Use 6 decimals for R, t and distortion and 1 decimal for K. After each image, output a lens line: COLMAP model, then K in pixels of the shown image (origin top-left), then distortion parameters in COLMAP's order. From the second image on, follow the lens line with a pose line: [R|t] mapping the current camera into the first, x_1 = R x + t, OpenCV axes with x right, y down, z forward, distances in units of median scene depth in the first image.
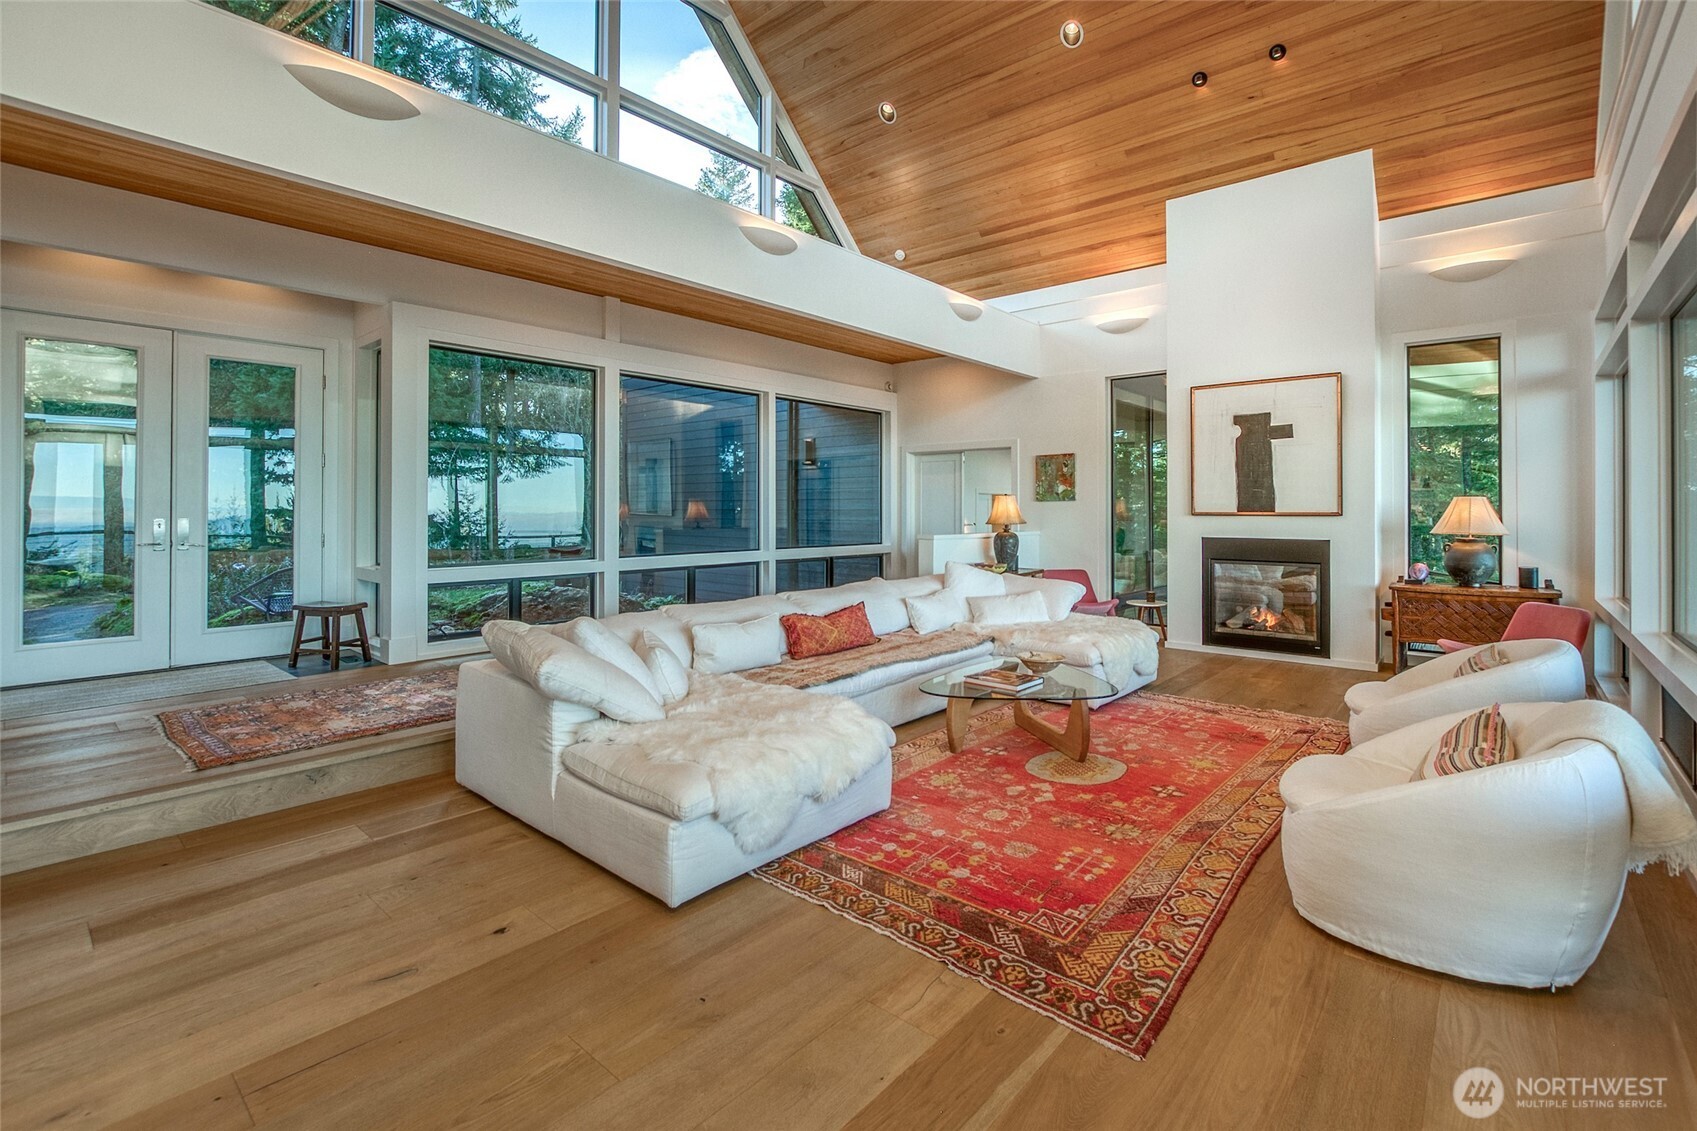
lens RADIAL K [[727.2, 0, 853.9], [0, 727.2, 534.7], [0, 0, 1]] dist [-0.001251, -0.000395]
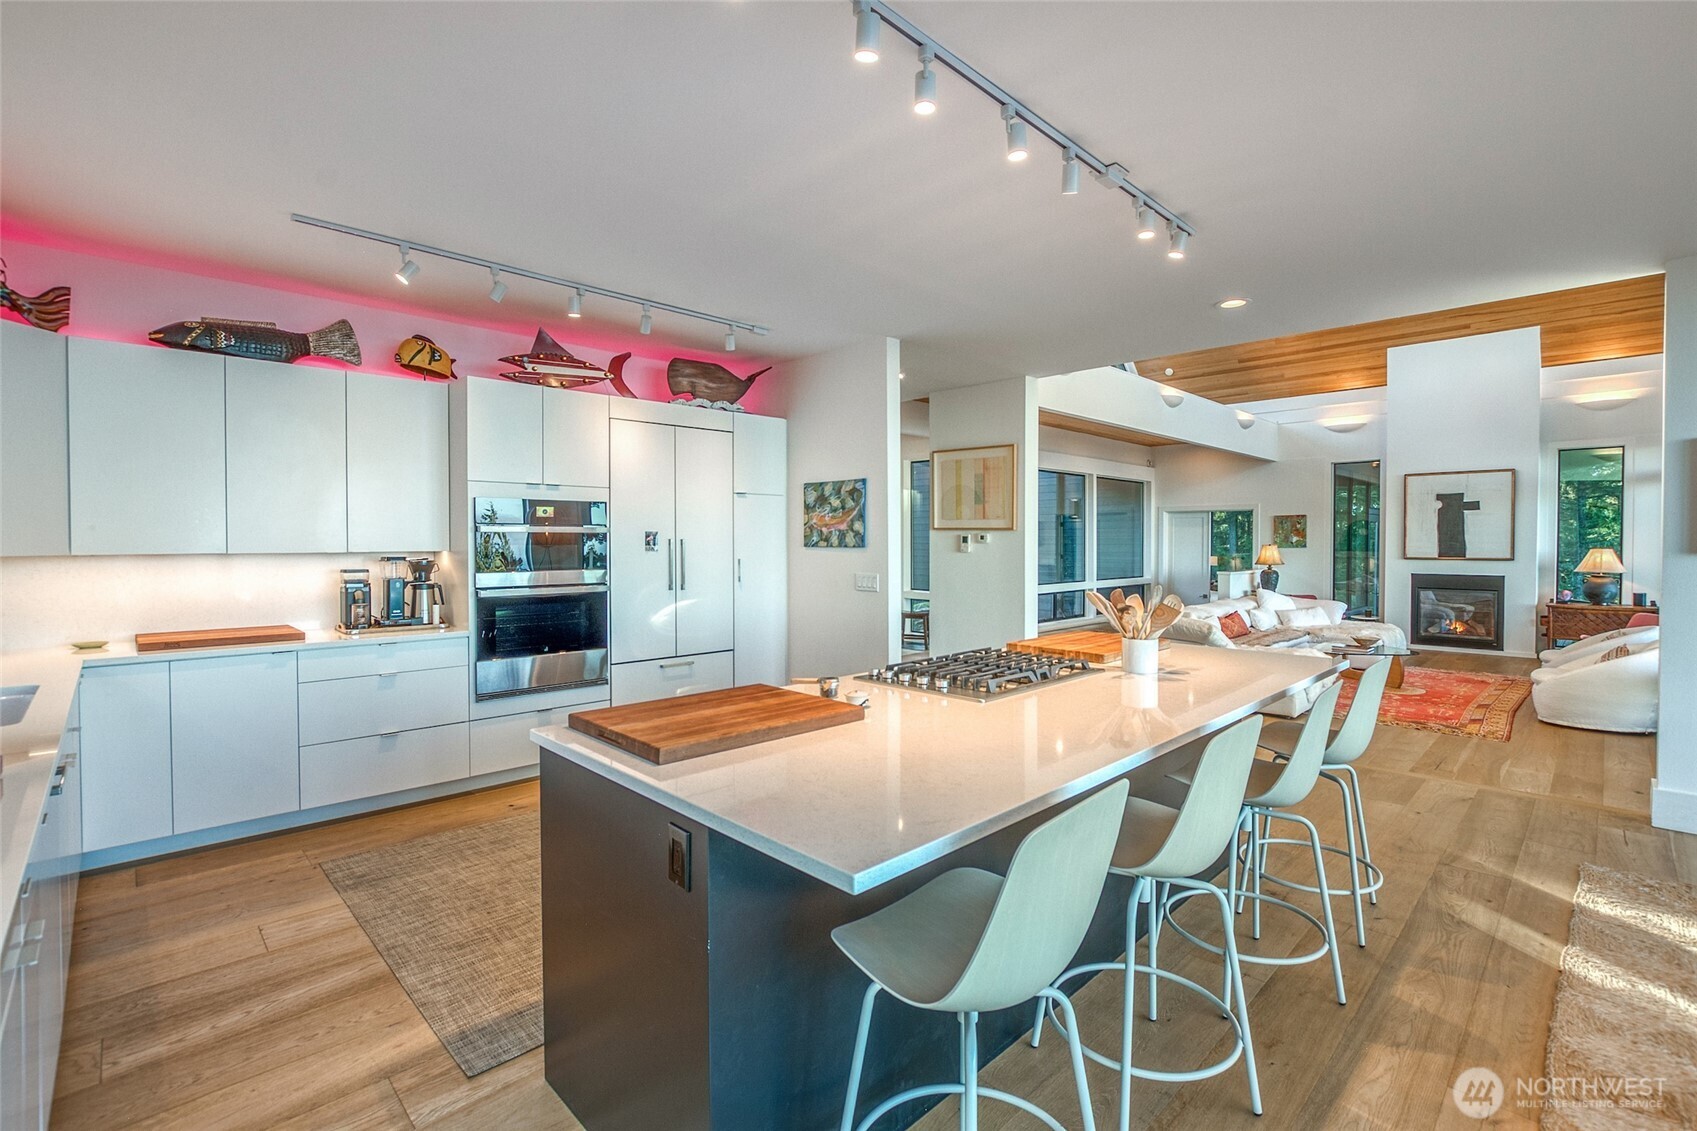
lens RADIAL K [[745.8, 0, 852.0], [0, 745.8, 583.4], [0, 0, 1]] dist [-0.000132, 0.000740]
pose [[0.998018, 0.002875, -0.062866, -0.618975], [-0.001390, 0.999719, 0.023659, -0.011772], [0.062916, -0.023525, 0.997742, -0.662696]]
